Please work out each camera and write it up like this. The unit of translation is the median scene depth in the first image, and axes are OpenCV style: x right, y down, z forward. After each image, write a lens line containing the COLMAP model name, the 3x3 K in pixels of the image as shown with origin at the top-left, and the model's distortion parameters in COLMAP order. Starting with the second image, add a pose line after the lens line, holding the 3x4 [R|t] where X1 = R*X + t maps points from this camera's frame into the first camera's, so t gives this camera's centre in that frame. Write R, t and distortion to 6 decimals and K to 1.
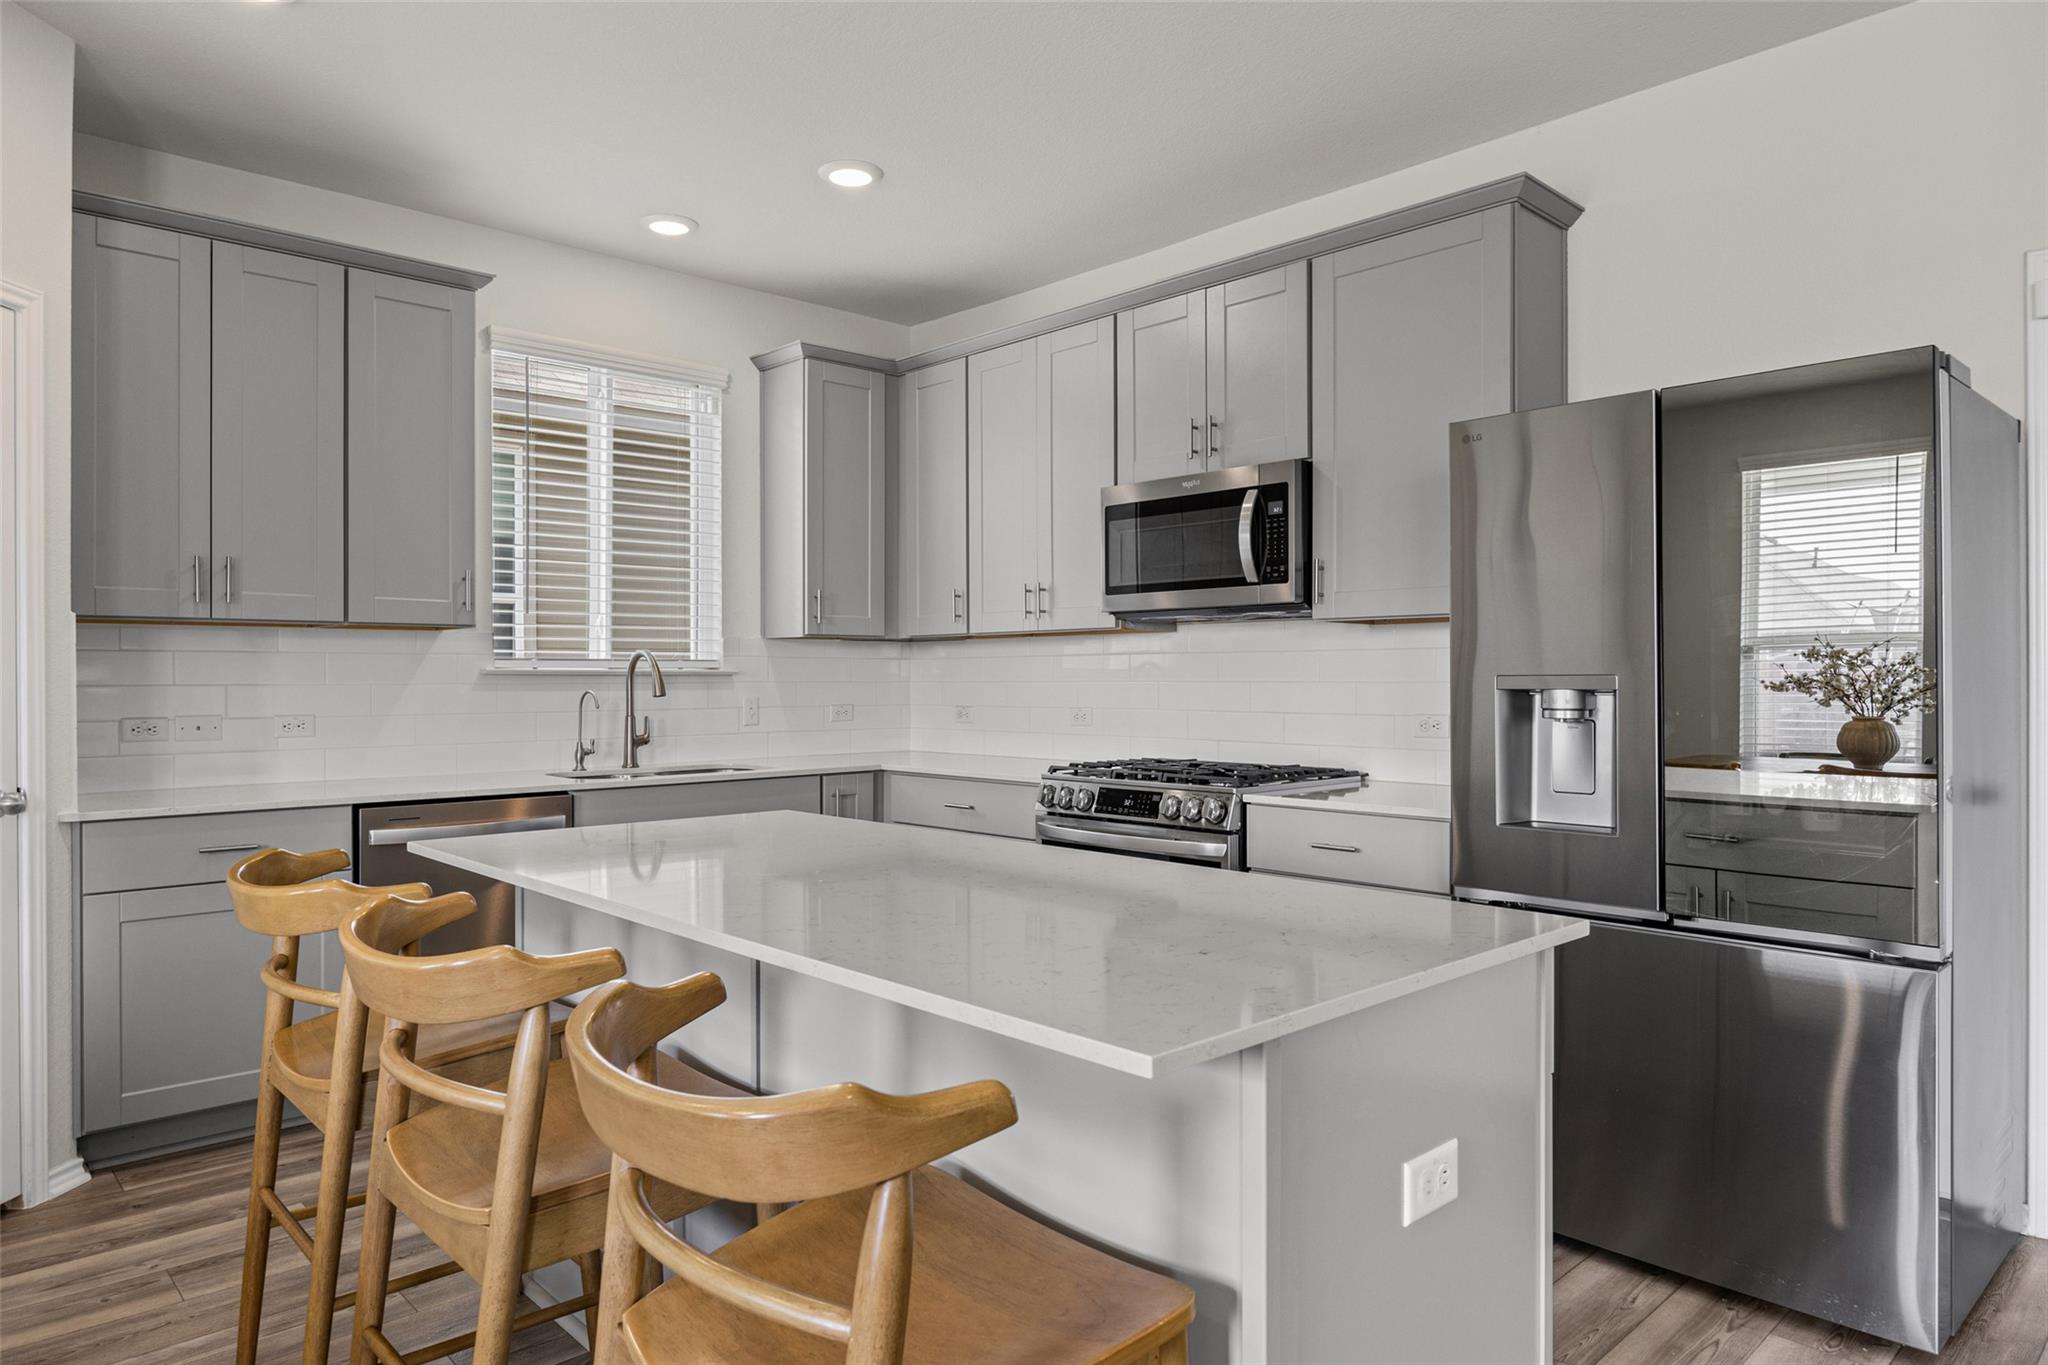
lens RADIAL K [[1264.8, 0, 1021.0], [0, 1264.8, 664.1], [0, 0, 1]] dist [-0.008370, -0.002180]
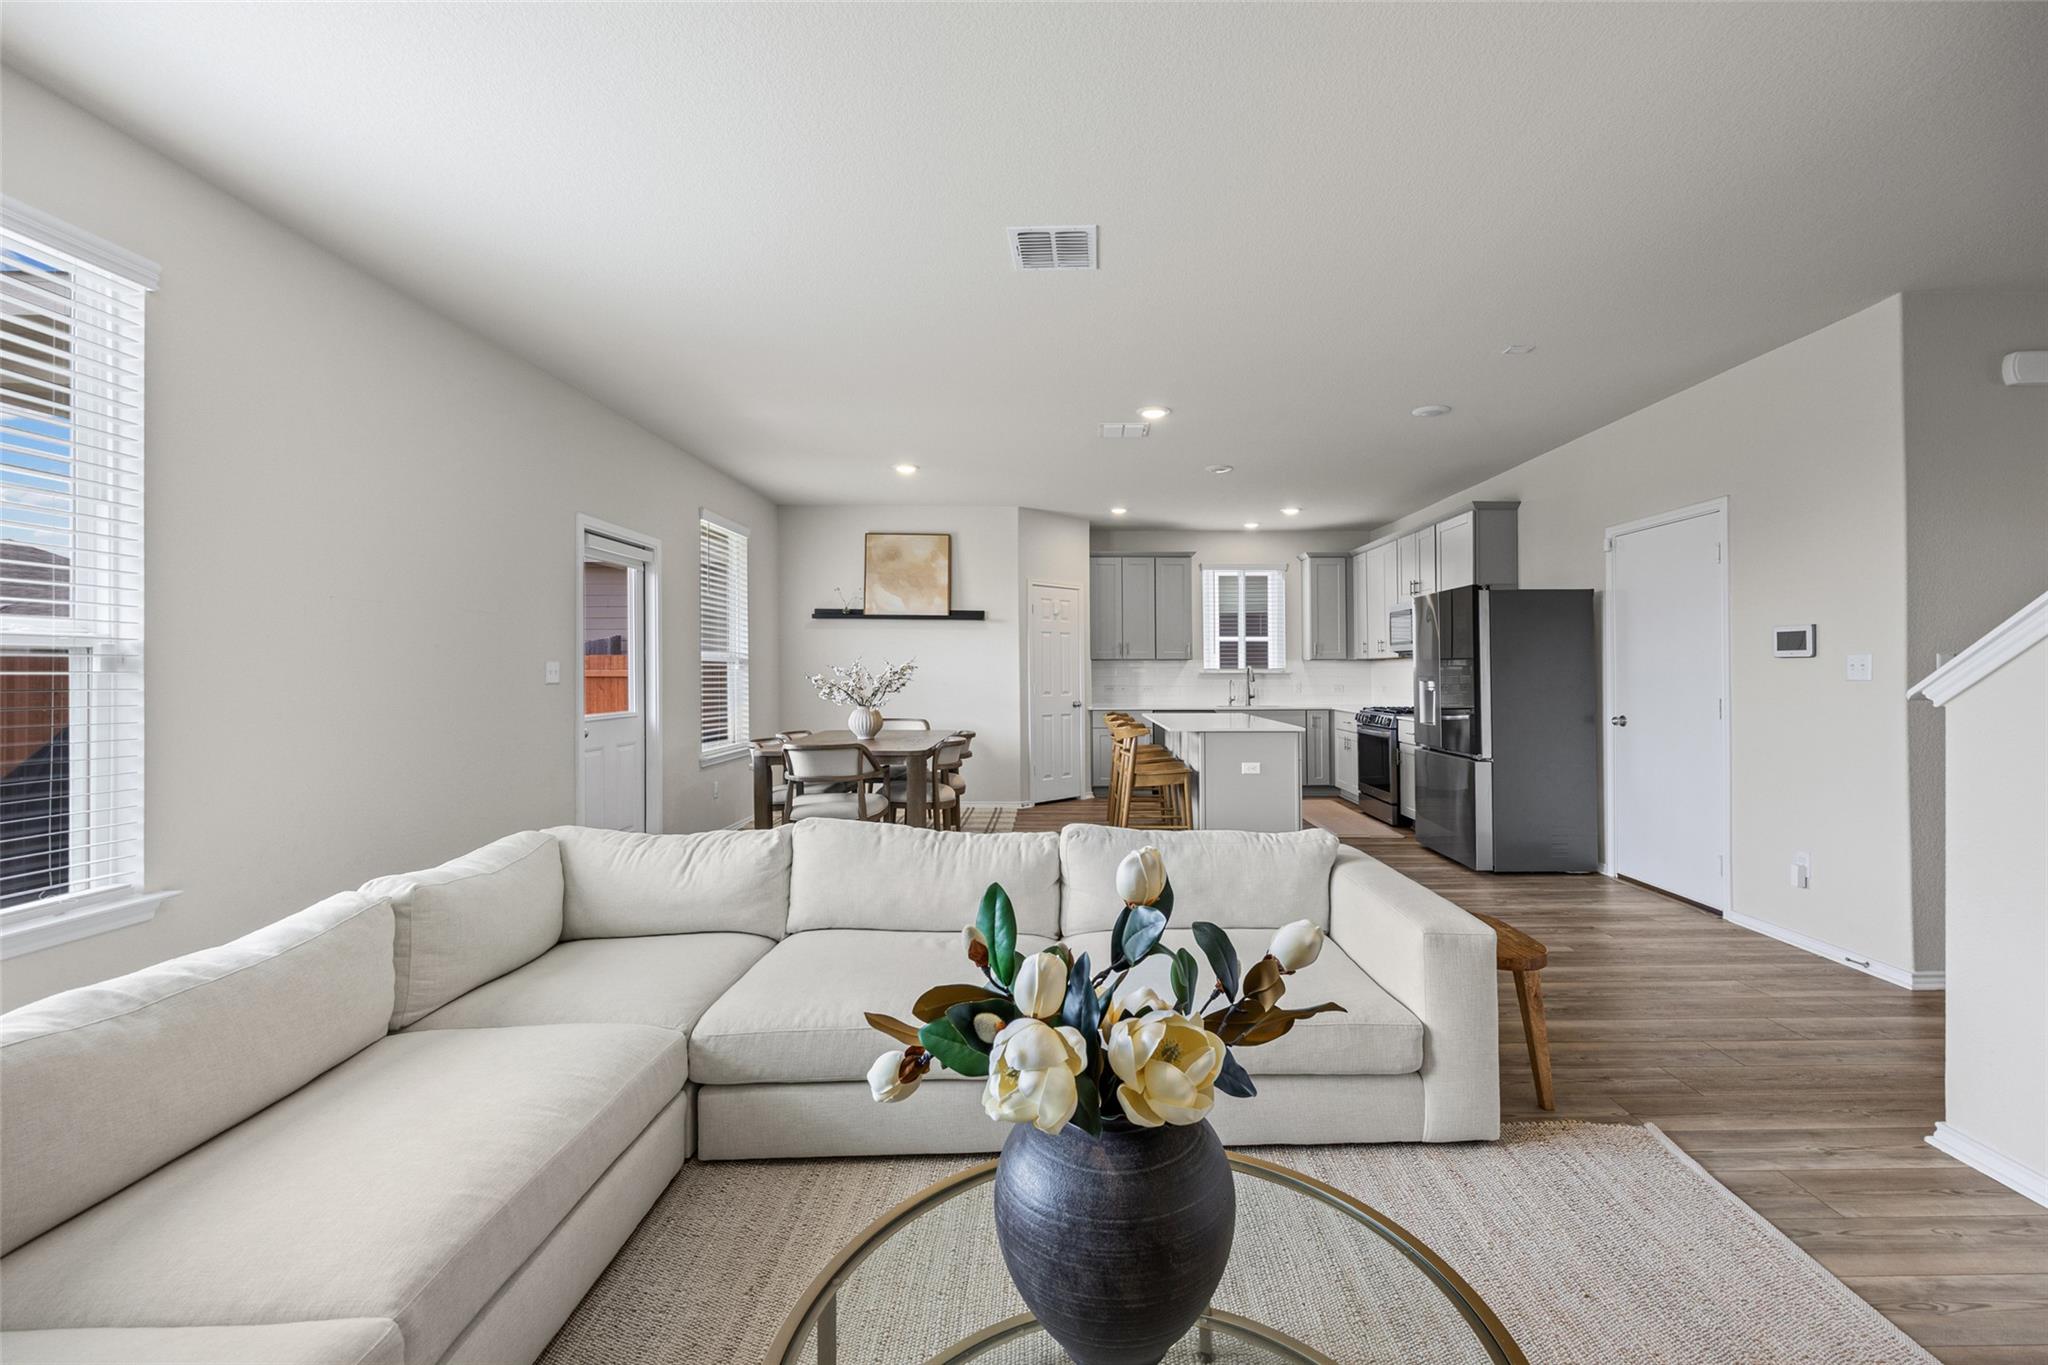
lens RADIAL K [[860.7, 0, 1064.0], [0, 860.7, 656.6], [0, 0, 1]] dist [0.001566, 0.000024]
pose [[0.733304, -0.010861, -0.679814, 0.843395], [0.008421, 0.999941, -0.006892, -0.024854], [0.679849, -0.000670, 0.733352, -0.863619]]
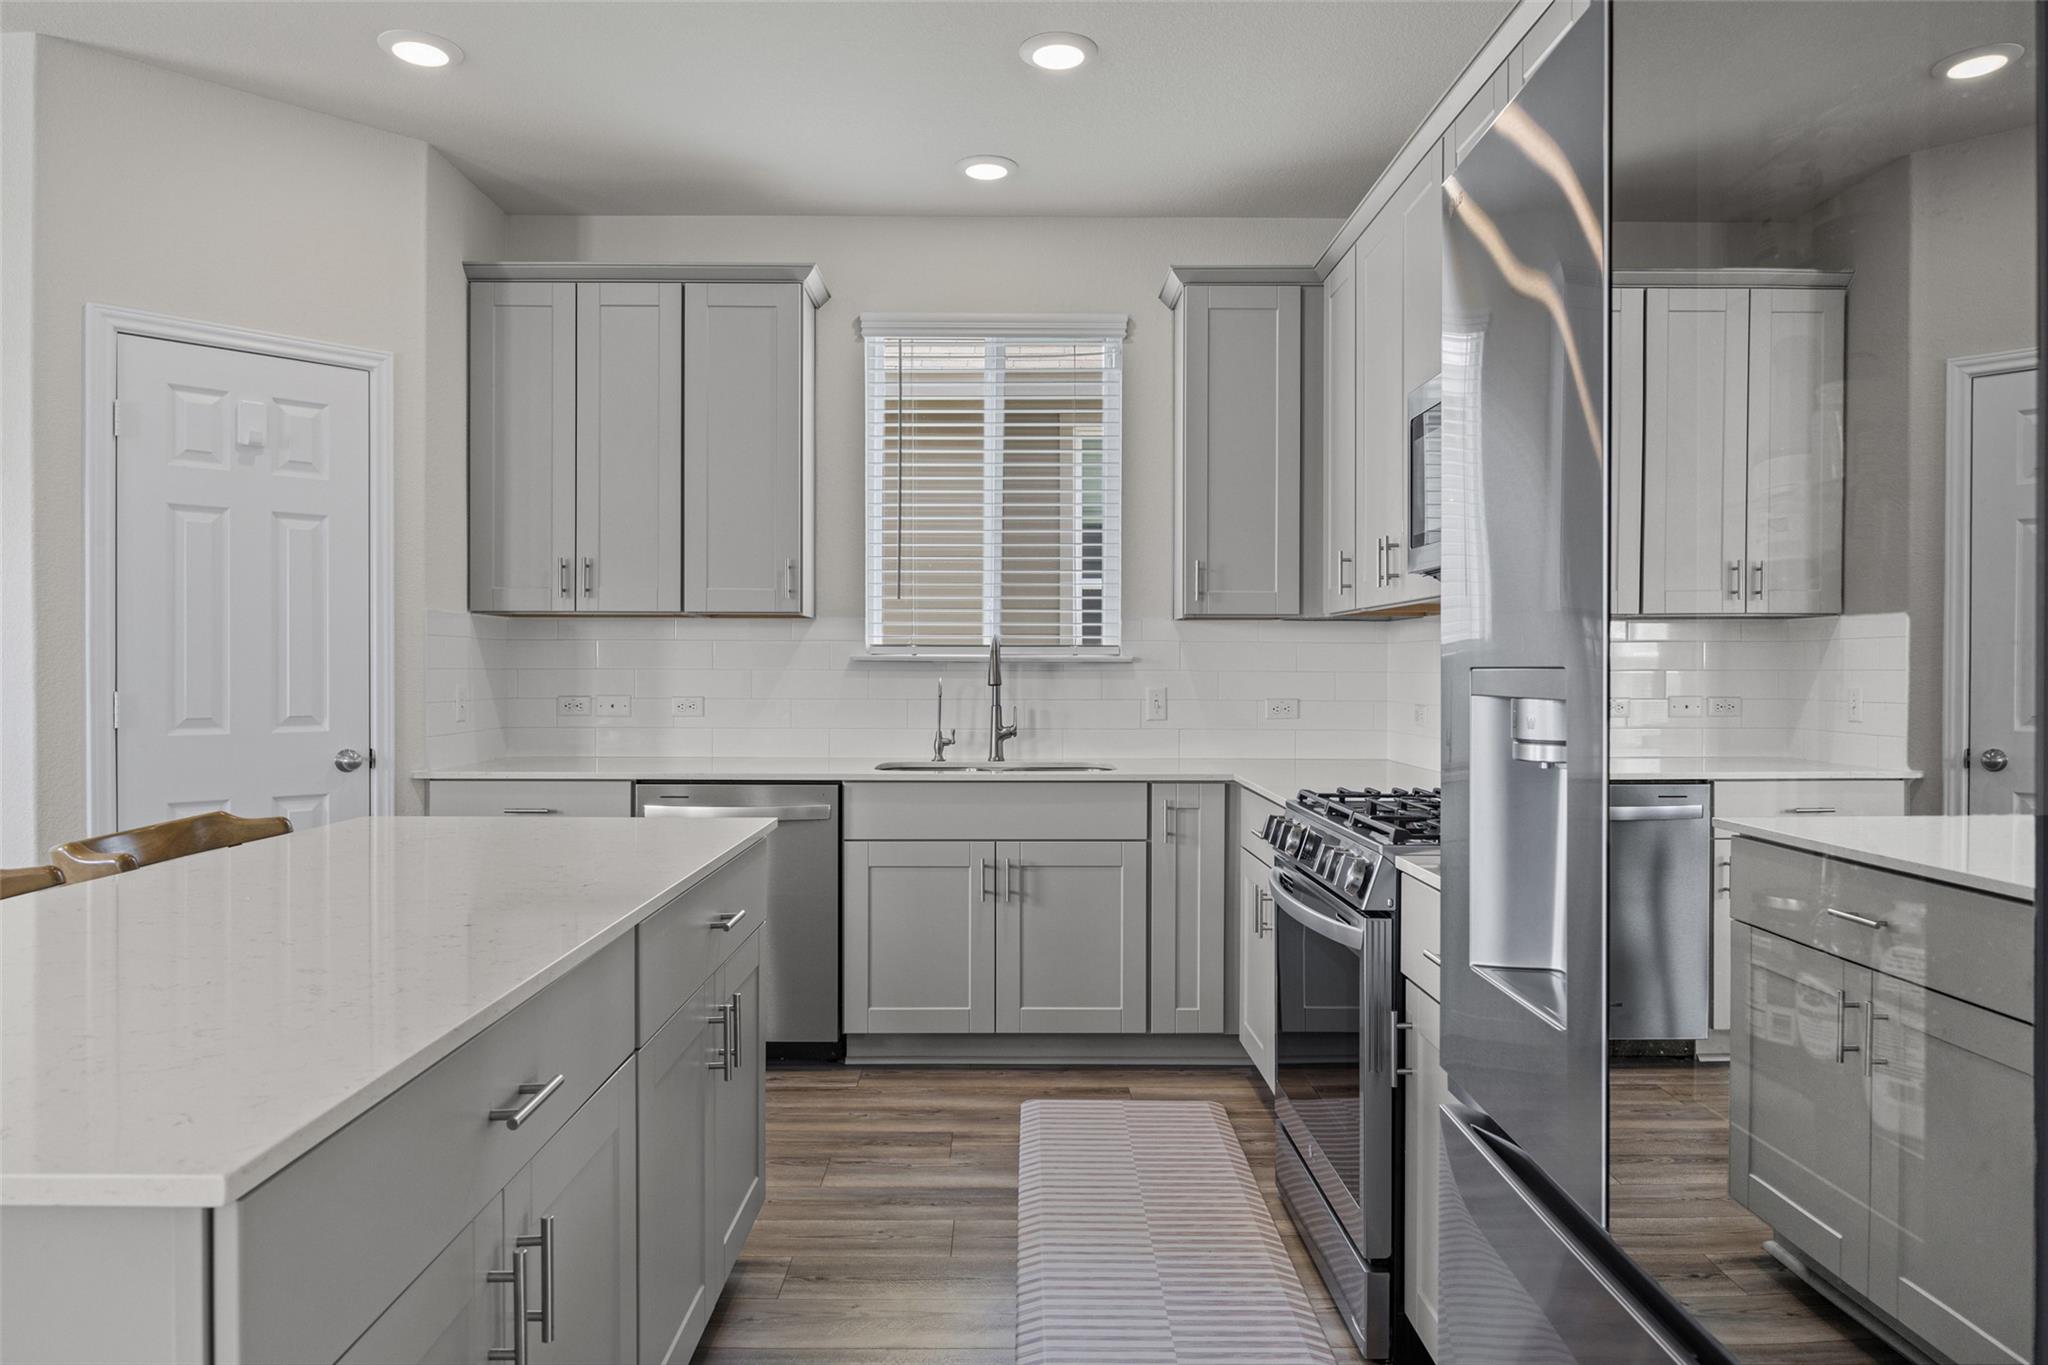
lens RADIAL K [[1313.8, 0, 1017.5], [0, 1313.8, 669.4], [0, 0, 1]] dist [-0.006757, 0.006115]
pose [[0.730496, 0.008305, -0.682866, 0.418737], [0.001602, 0.999902, 0.013874, 0.000768], [0.682915, -0.011228, 0.730412, 0.345919]]
